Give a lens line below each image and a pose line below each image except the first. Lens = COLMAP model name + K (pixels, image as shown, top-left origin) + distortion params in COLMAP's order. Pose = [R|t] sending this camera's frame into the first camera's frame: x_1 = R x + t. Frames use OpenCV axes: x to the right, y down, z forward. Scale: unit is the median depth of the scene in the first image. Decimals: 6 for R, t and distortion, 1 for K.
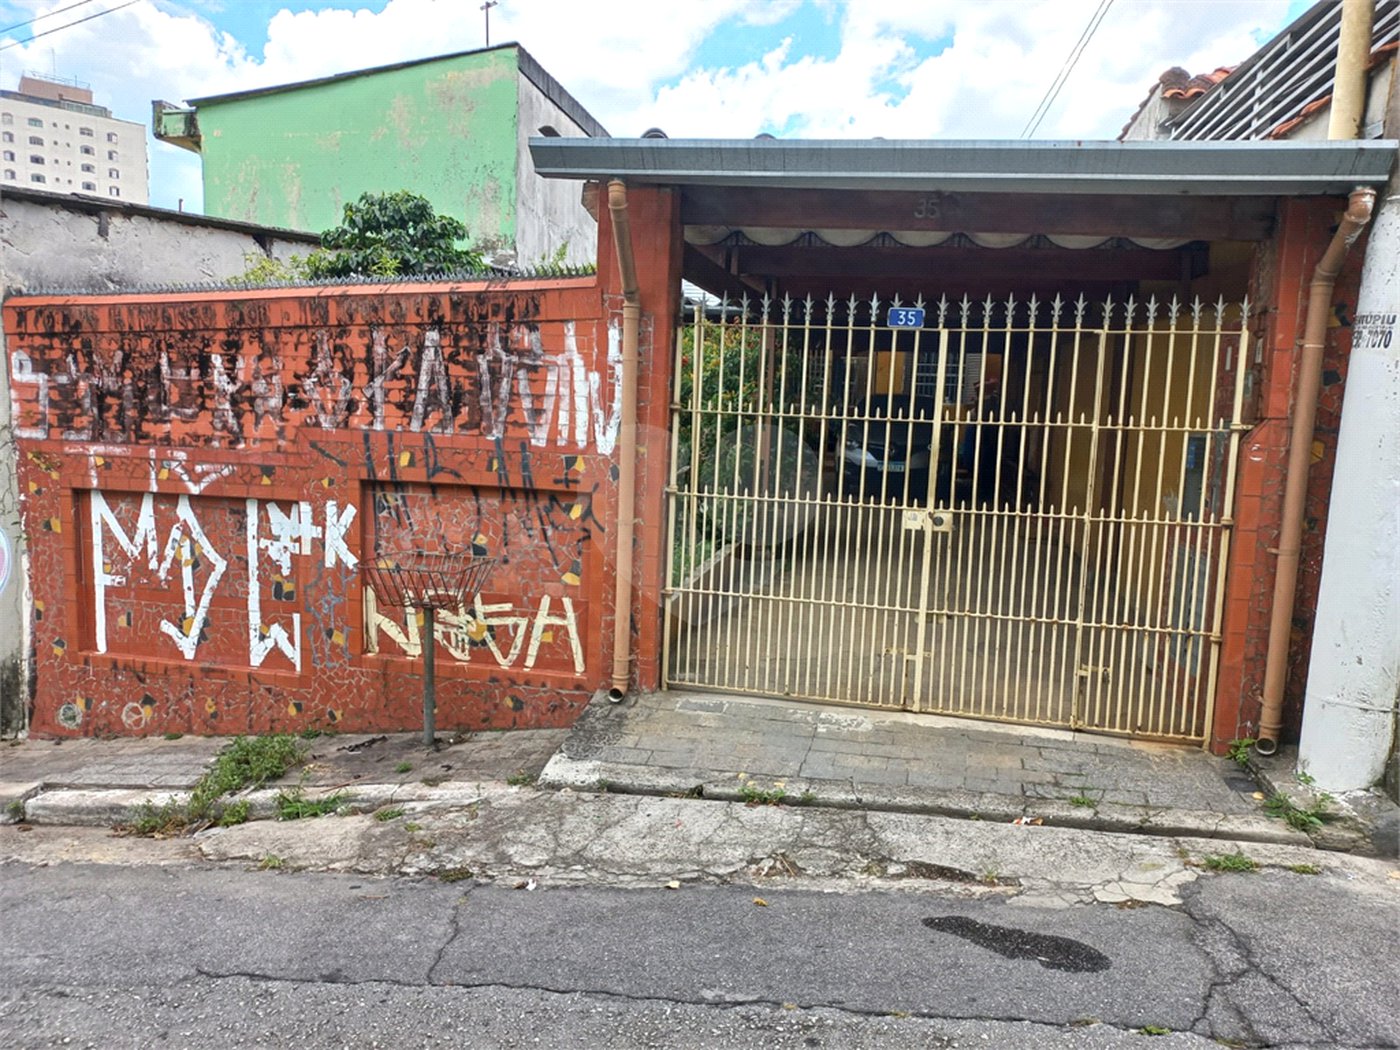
lens RADIAL K [[988.0, 0, 711.3], [0, 988.0, 535.1], [0, 0, 1]] dist [0.056170, -0.029819]
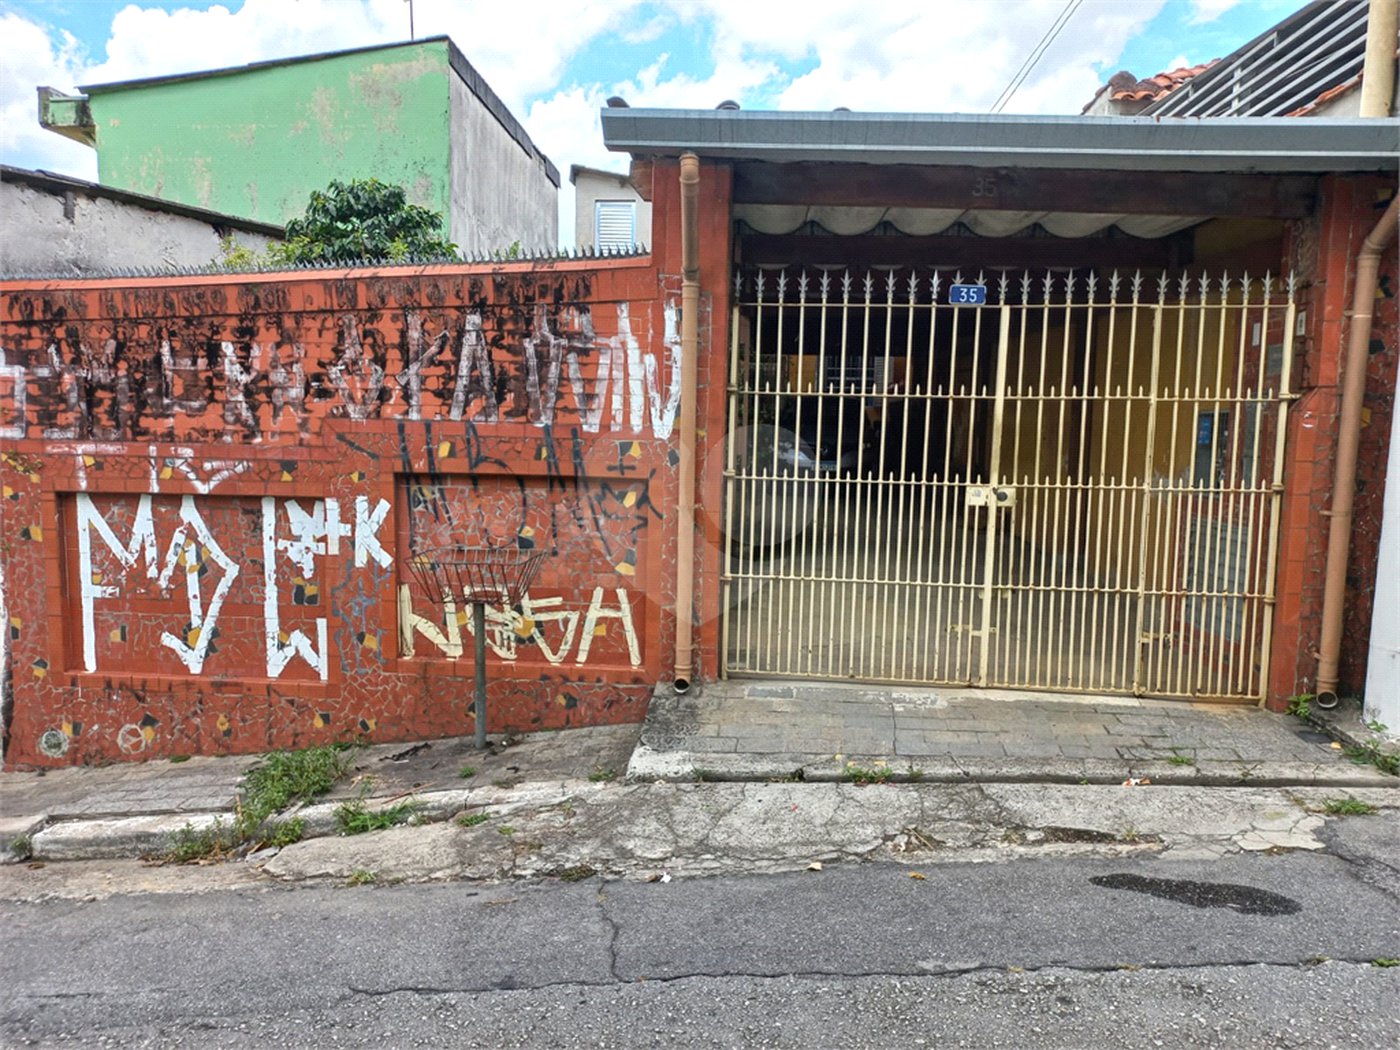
lens RADIAL K [[988.0, 0, 708.8], [0, 988.0, 534.9], [0, 0, 1]] dist [0.056170, -0.029819]
pose [[0.992285, -0.031822, 0.119827, -0.177331], [0.033356, 0.999385, -0.010821, 0.024451], [-0.119409, 0.014734, 0.992736, 0.029295]]
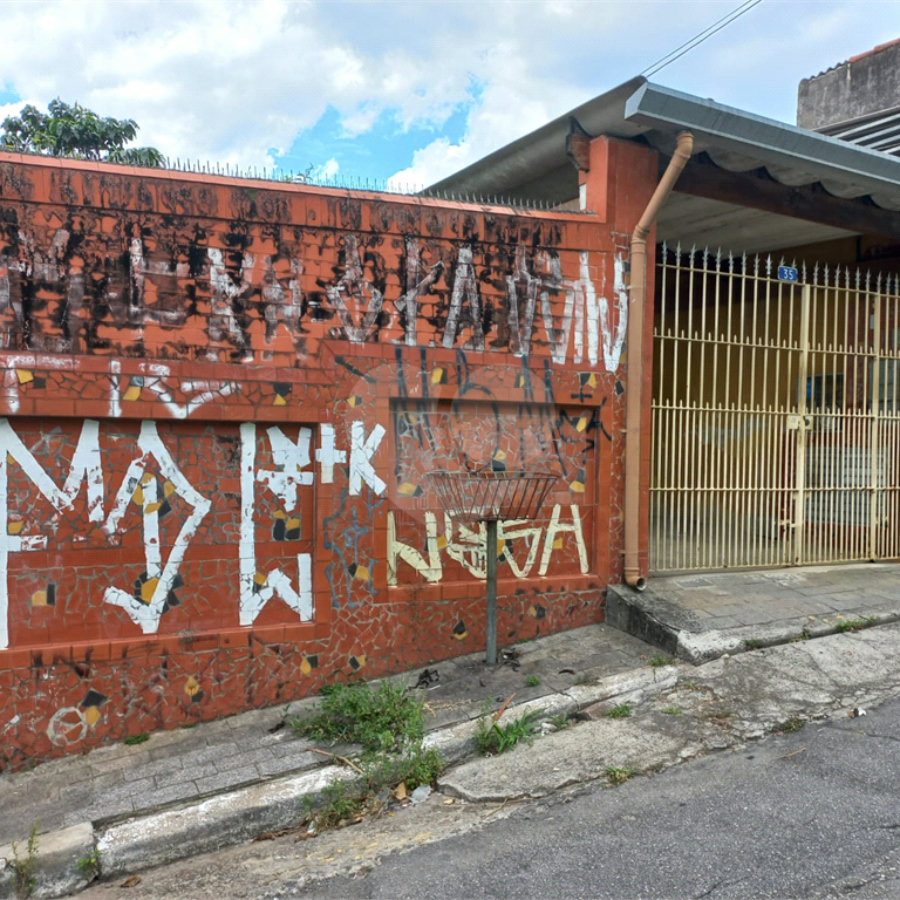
lens RADIAL K [[829.2, 0, 458.4], [0, 829.2, 466.7], [0, 0, 1]] dist [0.067007, 0.000000]
pose [[0.779998, -0.041433, 0.624409, -0.821367], [0.095092, 0.994066, -0.052826, 0.058648], [-0.618515, 0.100580, 0.779309, 0.368777]]
